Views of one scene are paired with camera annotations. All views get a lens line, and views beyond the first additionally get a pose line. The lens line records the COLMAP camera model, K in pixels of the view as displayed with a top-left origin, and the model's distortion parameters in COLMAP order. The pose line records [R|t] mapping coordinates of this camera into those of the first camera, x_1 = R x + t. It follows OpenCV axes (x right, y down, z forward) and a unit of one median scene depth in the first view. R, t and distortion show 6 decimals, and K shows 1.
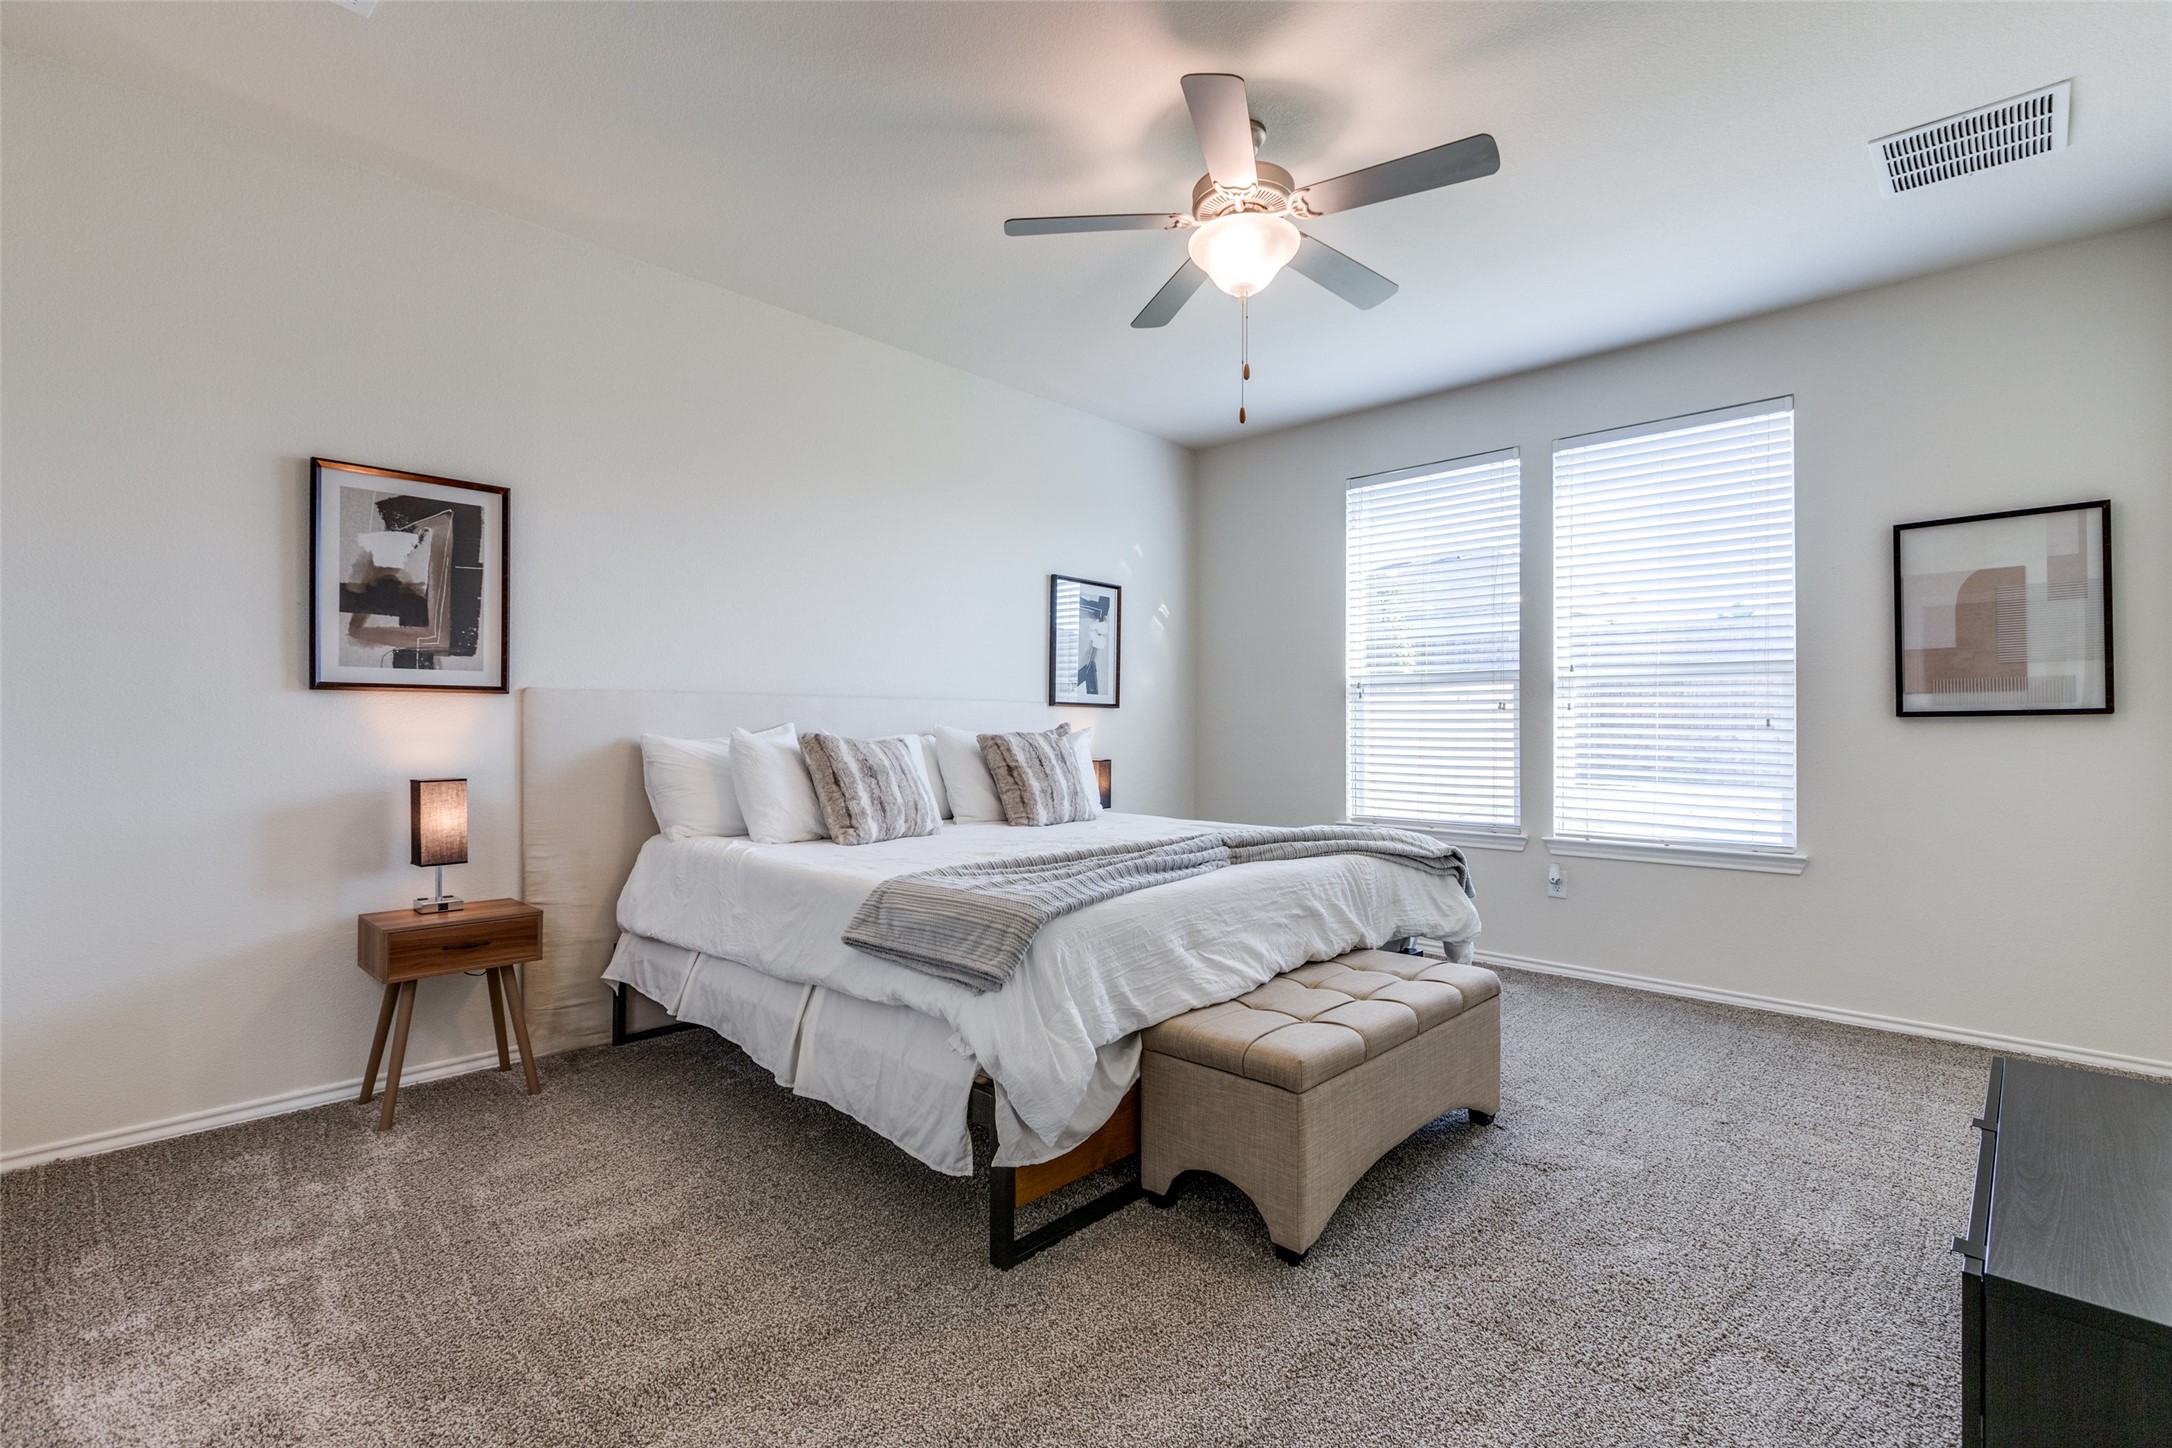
lens RADIAL K [[979.3, 0, 1084.2], [0, 979.3, 725.6], [0, 0, 1]] dist [0.000656, -0.000181]
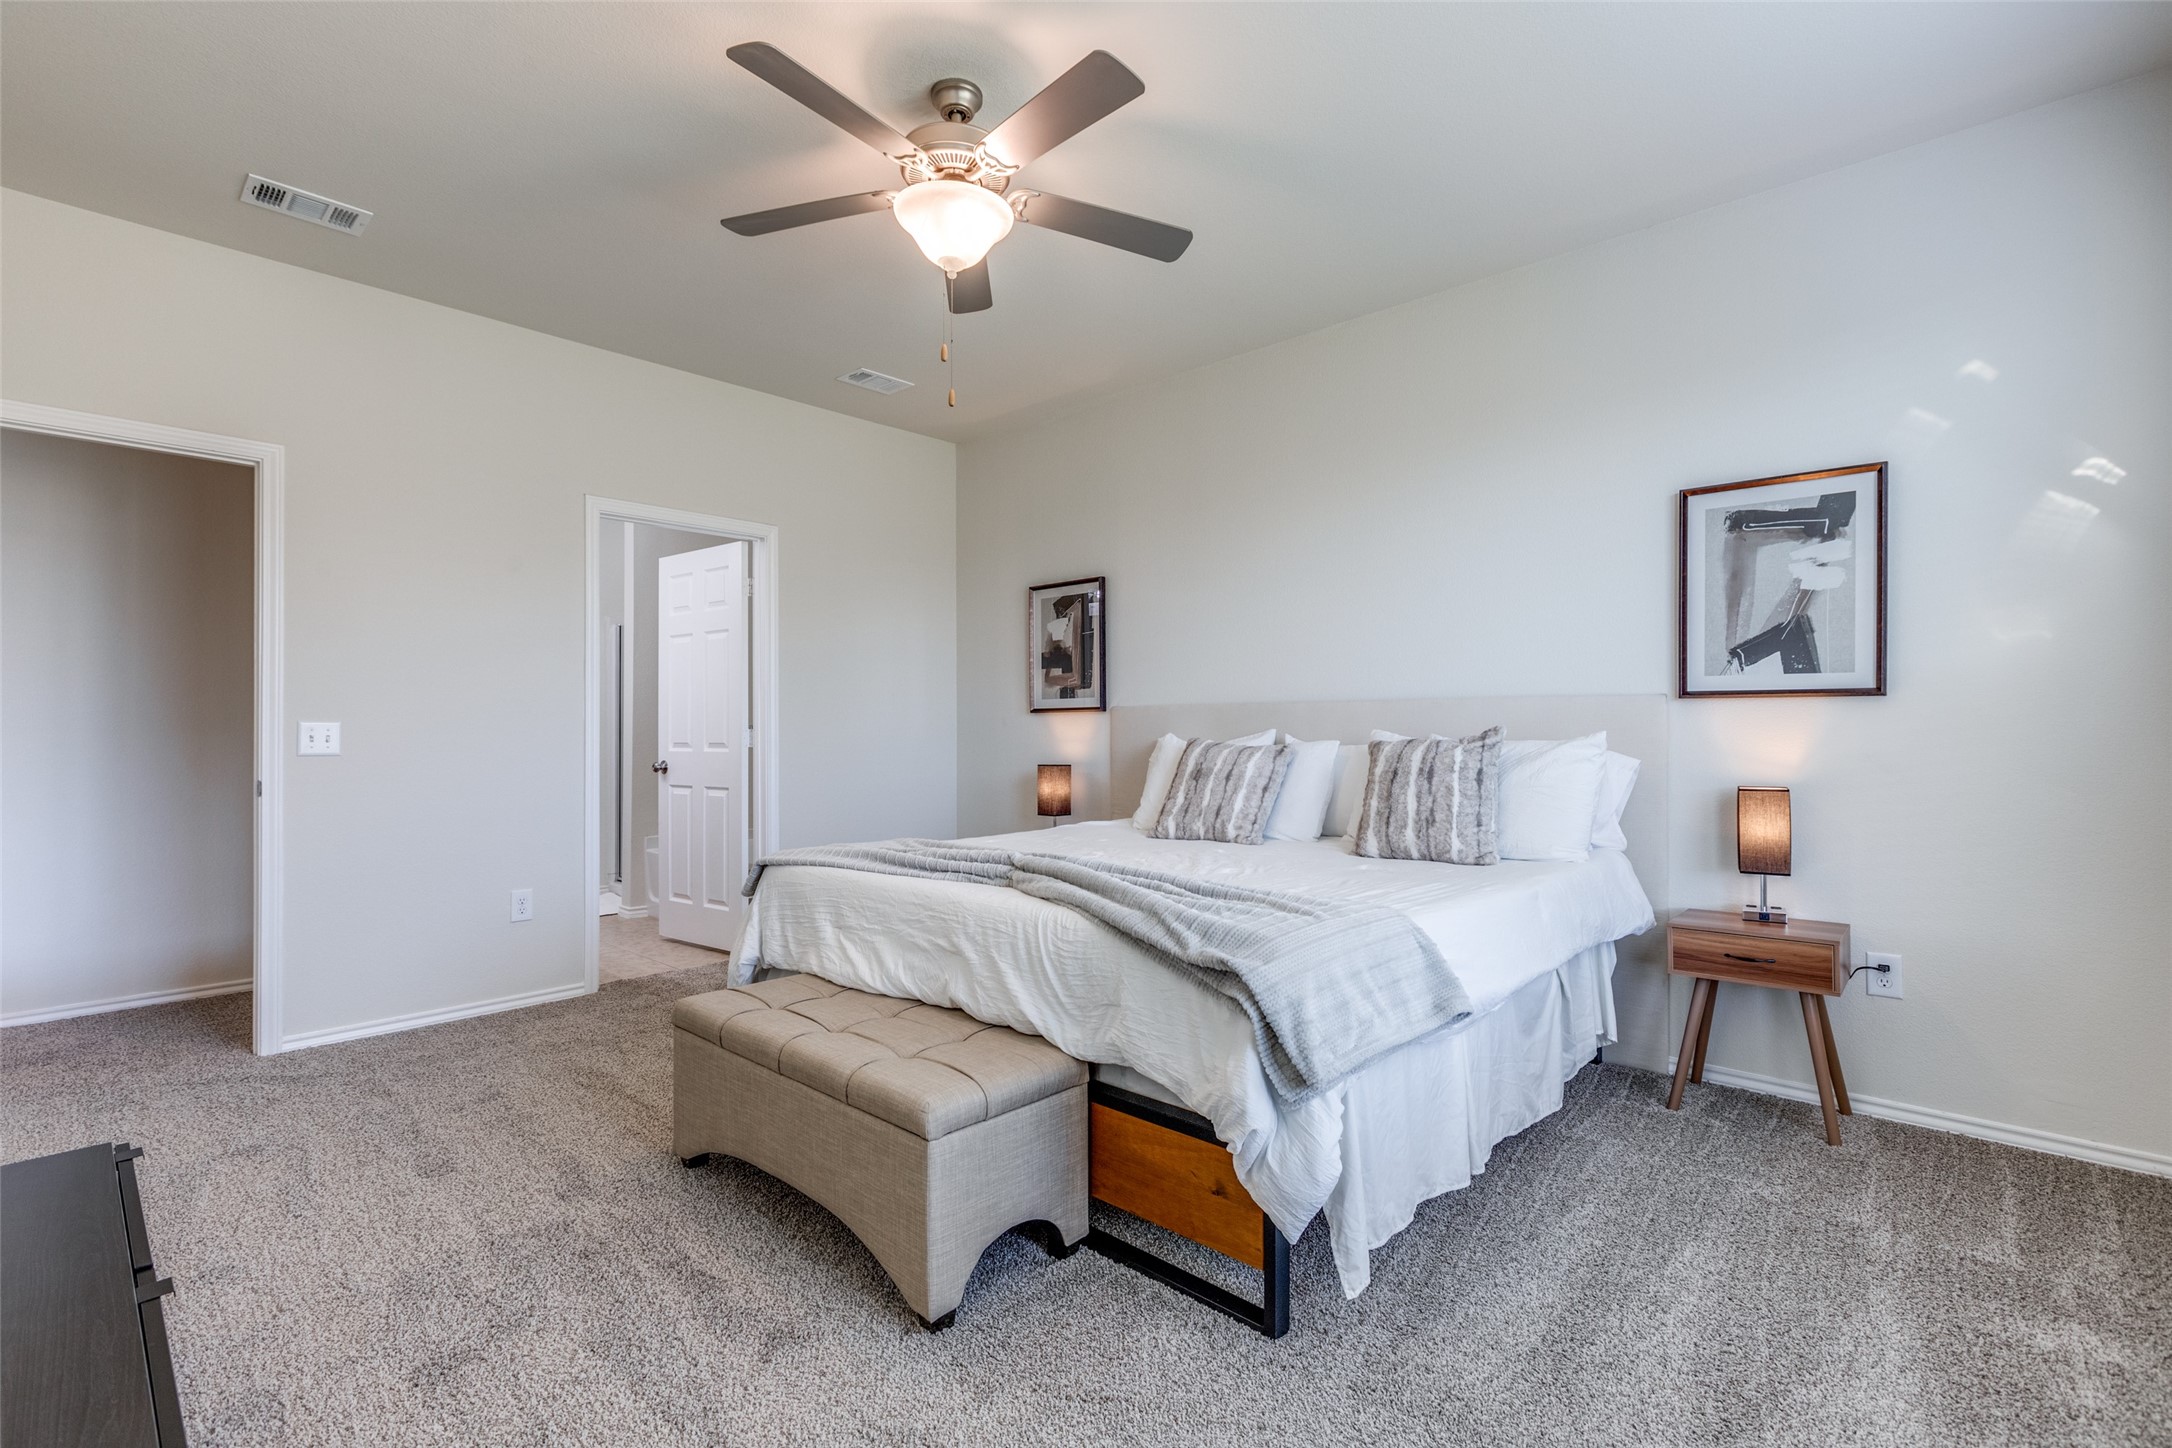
lens RADIAL K [[979.3, 0, 1084.2], [0, 979.3, 725.6], [0, 0, 1]] dist [0.000656, -0.000181]
pose [[0.020989, -0.008778, -0.999741, 0.947370], [0.003970, 0.999954, -0.008696, 0.002901], [0.999772, -0.003786, 0.021023, 0.954056]]
